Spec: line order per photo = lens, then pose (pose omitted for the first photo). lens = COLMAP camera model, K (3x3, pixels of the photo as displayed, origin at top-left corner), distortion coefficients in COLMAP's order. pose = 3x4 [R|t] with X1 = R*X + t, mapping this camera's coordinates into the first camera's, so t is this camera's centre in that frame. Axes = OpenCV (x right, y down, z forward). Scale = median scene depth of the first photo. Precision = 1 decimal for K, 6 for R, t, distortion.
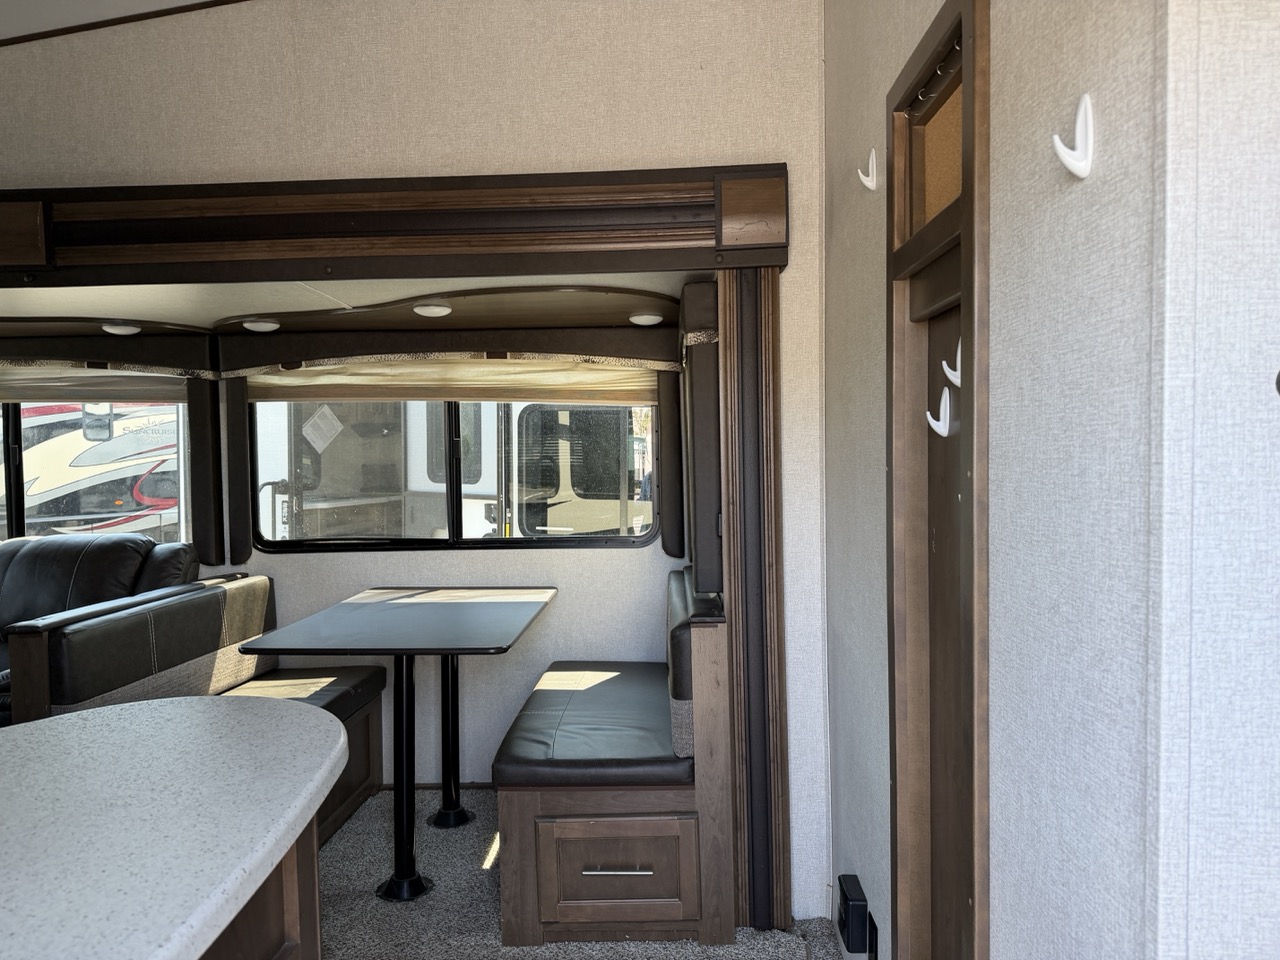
lens RADIAL K [[886.3, 0, 633.1], [0, 886.3, 481.9], [0, 0, 1]] dist [0.099797, -0.142737]
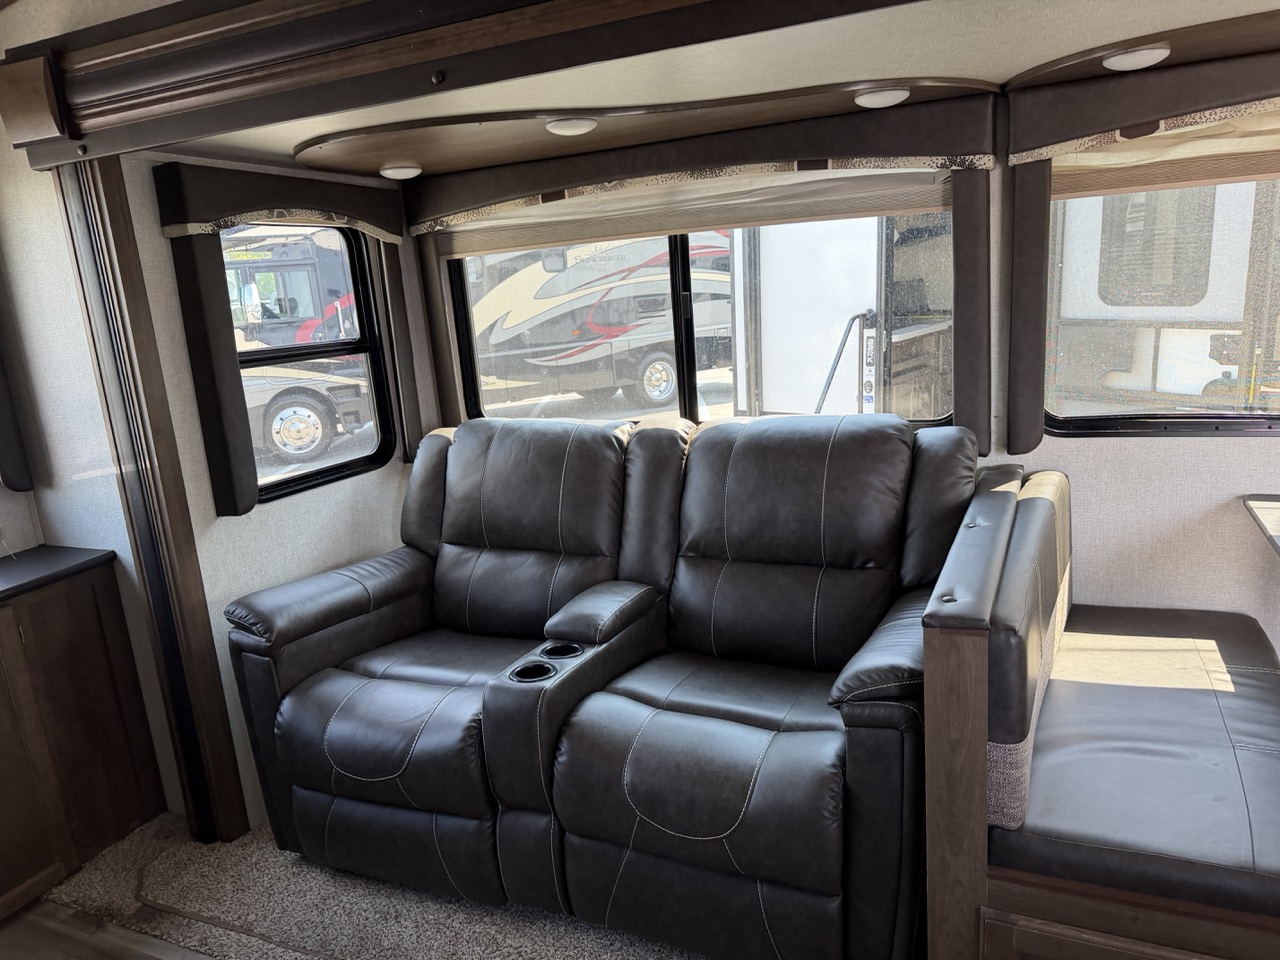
lens RADIAL K [[891.2, 0, 634.8], [0, 891.2, 481.5], [0, 0, 1]] dist [0.069129, -0.087026]
pose [[0.925827, 0.028072, -0.376904, -0.529561], [0.051356, 0.978645, 0.199040, -0.043712], [0.374442, -0.203633, 0.904614, 0.329881]]
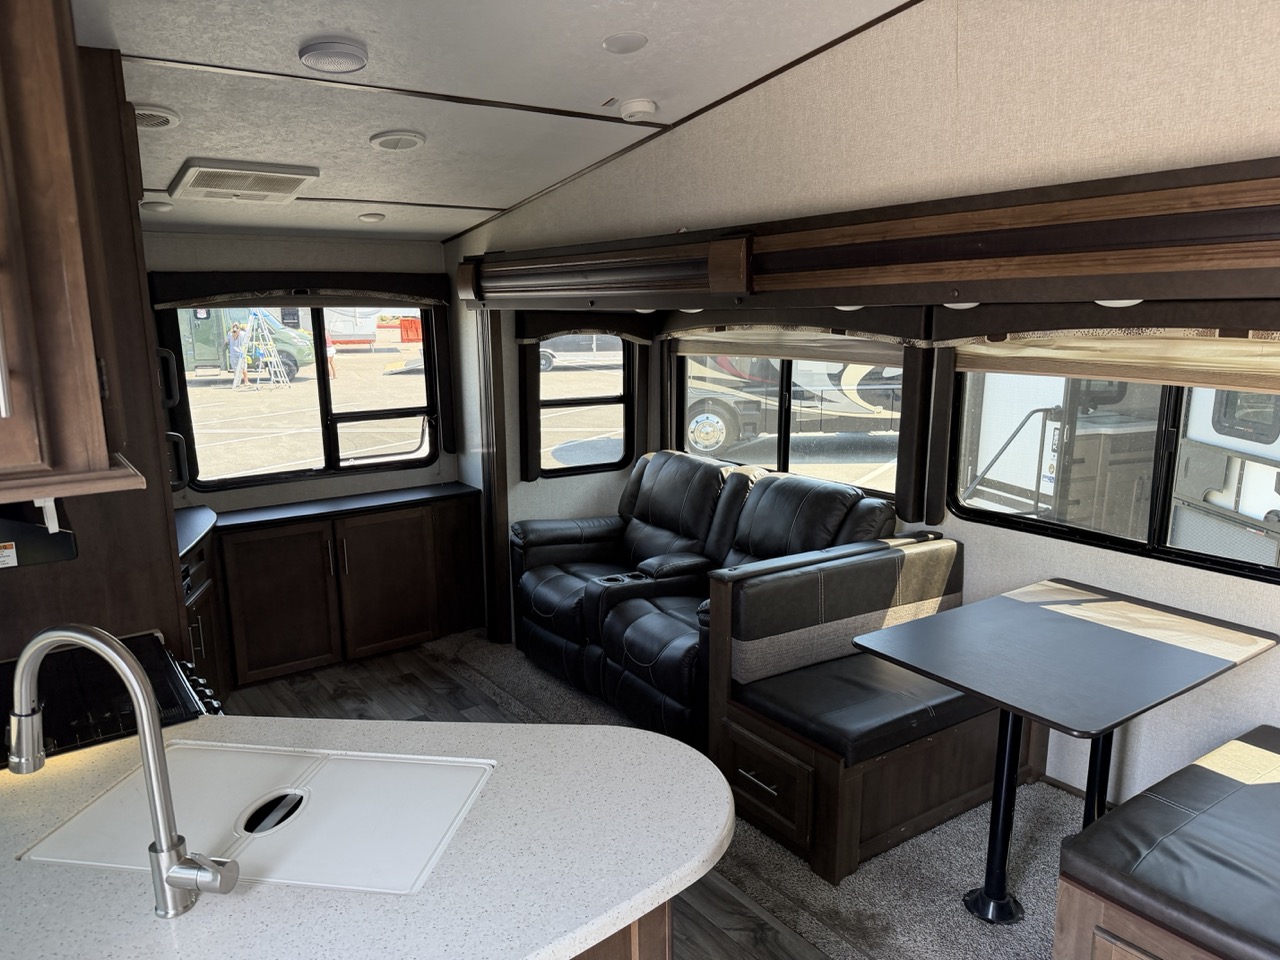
lens RADIAL K [[891.2, 0, 634.8], [0, 891.2, 481.5], [0, 0, 1]] dist [0.069129, -0.087026]
pose [[0.610824, 0.160643, -0.775299, 0.185272], [-0.027699, 0.982937, 0.181843, -0.166145], [0.791282, -0.089599, 0.604851, 0.106384]]
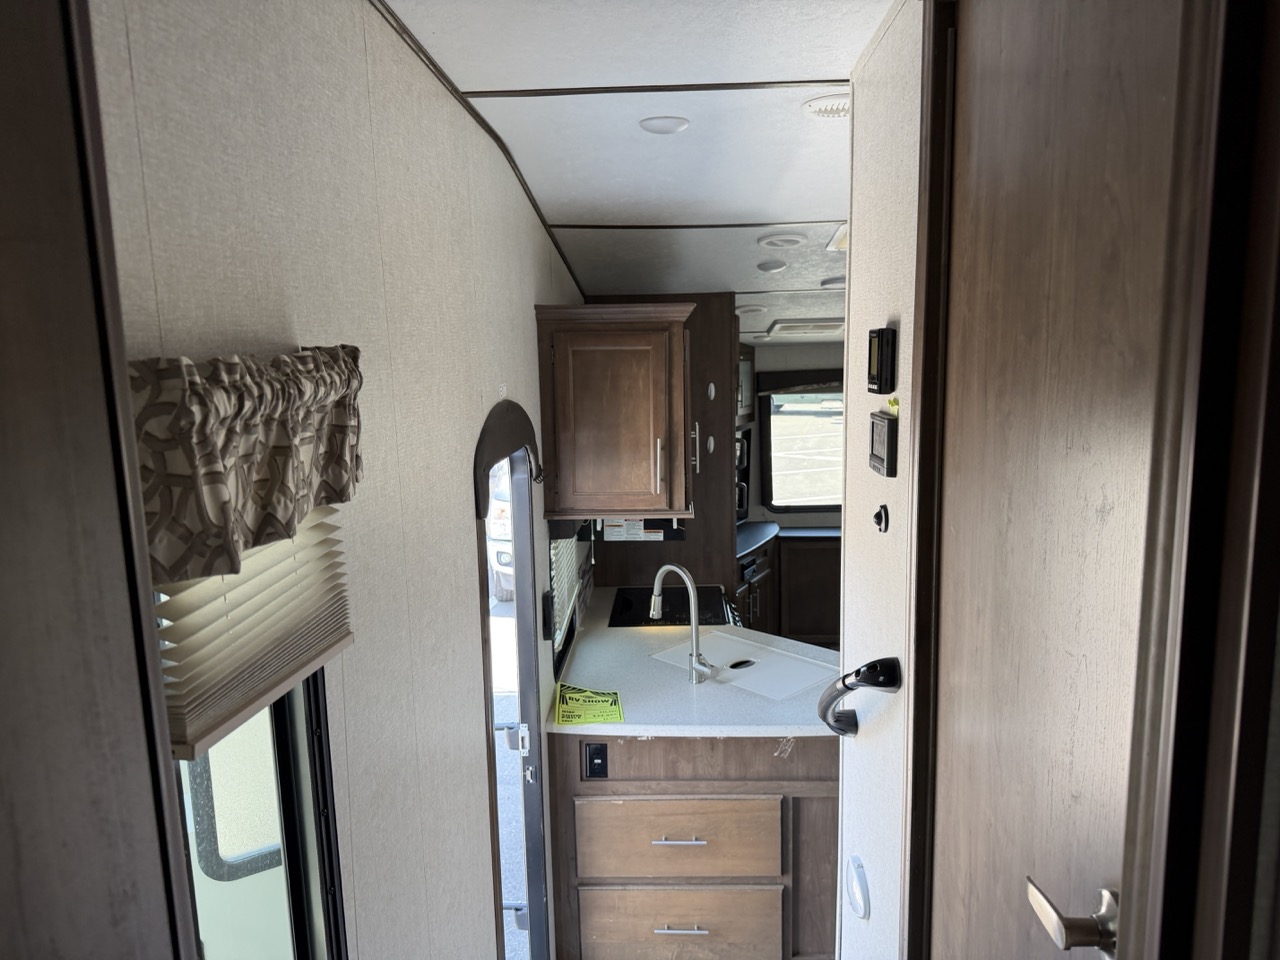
lens RADIAL K [[886.3, 0, 633.1], [0, 886.3, 481.9], [0, 0, 1]] dist [0.099797, -0.142737]
pose [[-0.013749, 0.168556, -0.985596, 0.819690], [-0.014818, 0.985547, 0.168754, -0.311967], [0.999796, 0.016925, -0.011052, 0.106465]]
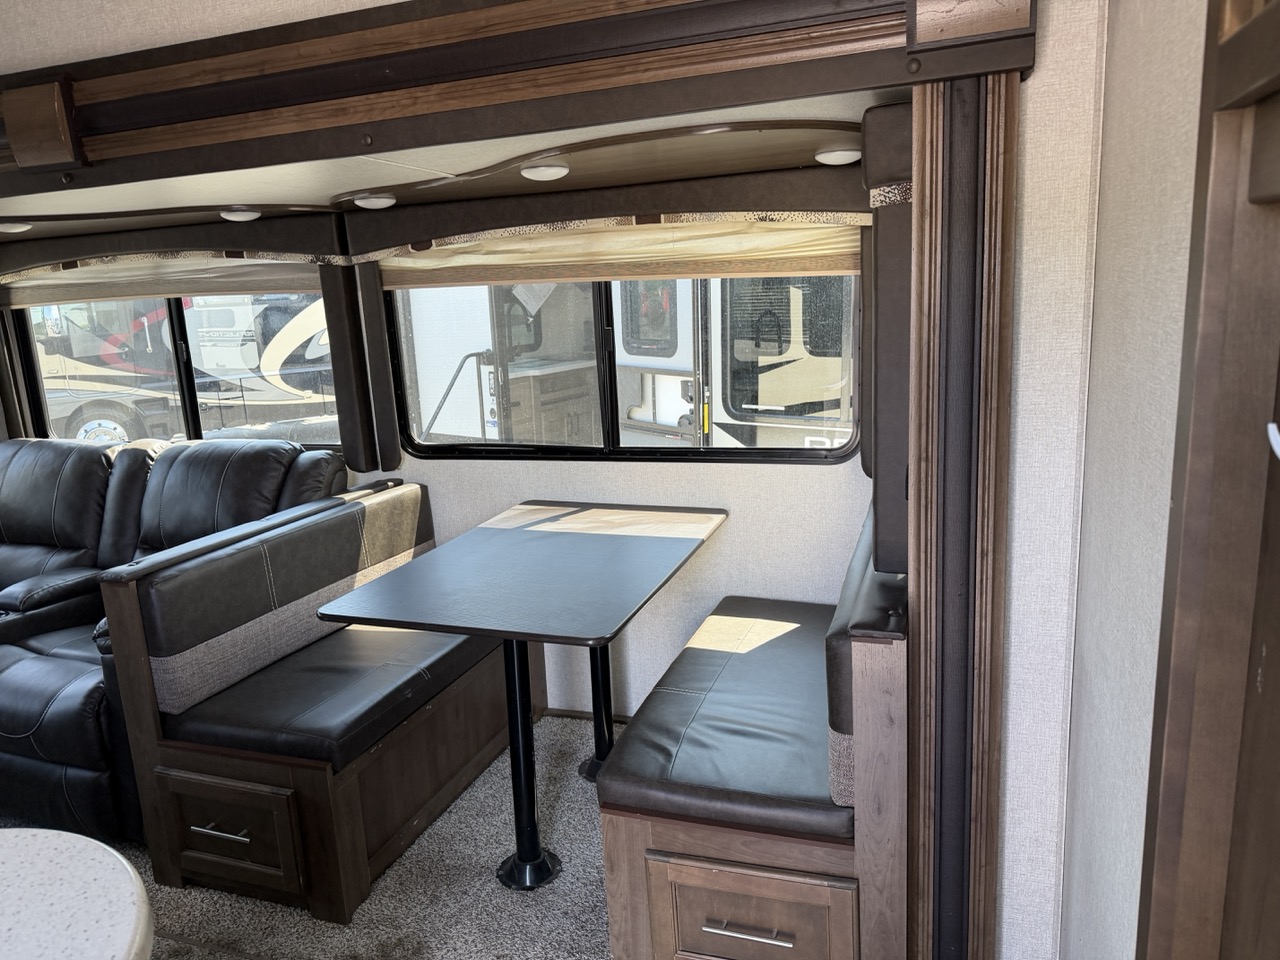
lens RADIAL K [[891.2, 0, 634.8], [0, 891.2, 481.5], [0, 0, 1]] dist [0.069129, -0.087026]
pose [[0.956456, 0.027717, -0.290559, 0.080791], [0.028601, 0.981791, 0.187801, -0.074019], [0.290473, -0.187933, 0.938247, 0.248115]]
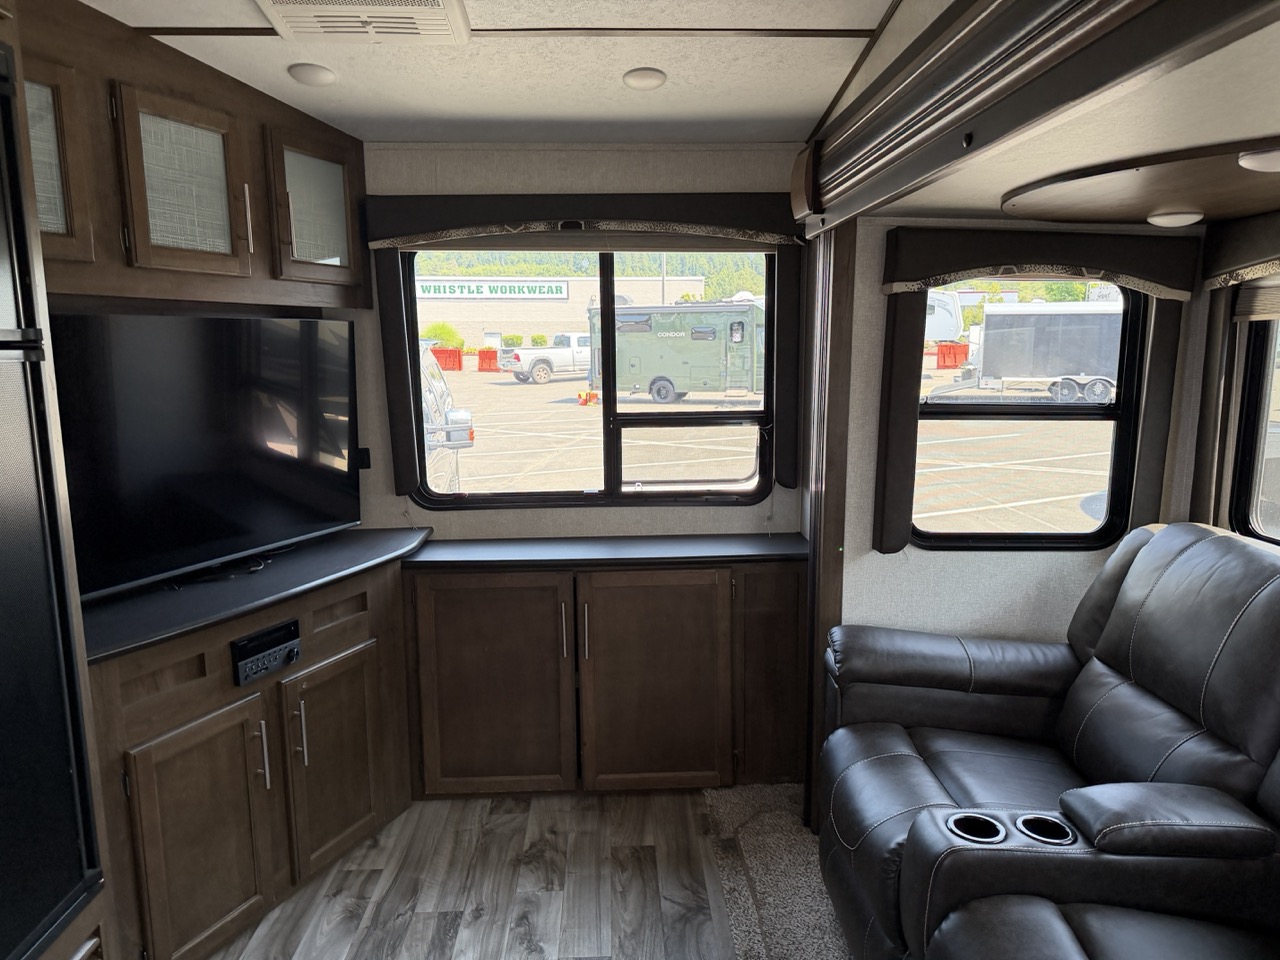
lens RADIAL K [[898.5, 0, 646.6], [0, 898.5, 484.7], [0, 0, 1]] dist [0.066851, -0.088753]
pose [[0.085566, 0.170540, -0.981628, -0.347612], [-0.031611, 0.985211, 0.168407, -0.073518], [0.995831, 0.016620, 0.089692, 0.615702]]
